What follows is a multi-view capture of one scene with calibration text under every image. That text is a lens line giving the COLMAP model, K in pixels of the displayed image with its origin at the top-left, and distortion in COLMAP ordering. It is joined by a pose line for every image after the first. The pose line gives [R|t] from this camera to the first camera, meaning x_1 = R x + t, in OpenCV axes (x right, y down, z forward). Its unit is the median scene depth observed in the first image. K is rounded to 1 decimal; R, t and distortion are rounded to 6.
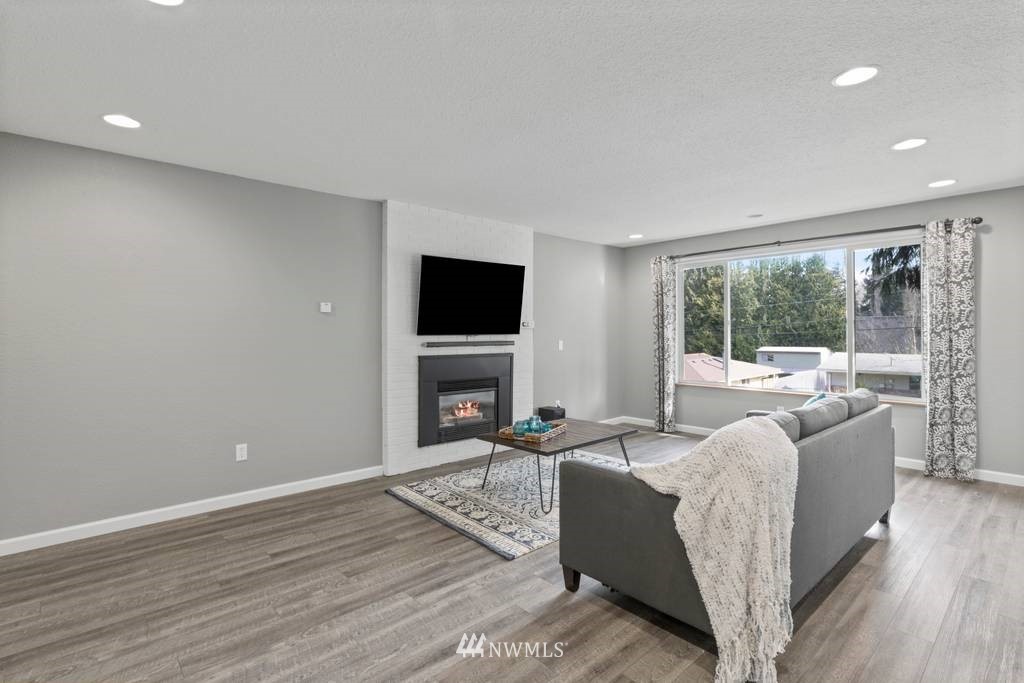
lens RADIAL K [[494.9, 0, 508.2], [0, 494.9, 335.8], [0, 0, 1]] dist [-0.000796, -0.000178]
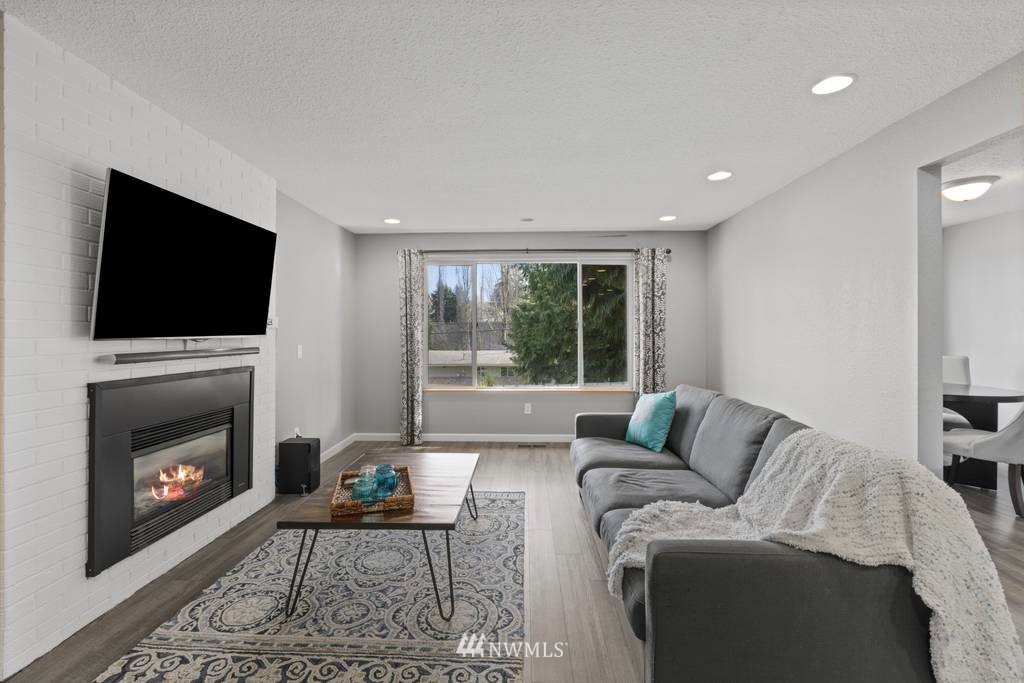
lens RADIAL K [[452.0, 0, 506.7], [0, 452.0, 335.6], [0, 0, 1]] dist [0.000628, -0.002057]
pose [[0.687132, -0.001641, 0.726531, -0.194777], [0.005210, 0.999983, -0.002668, -0.001467], [-0.726514, 0.005619, 0.687129, 0.368139]]
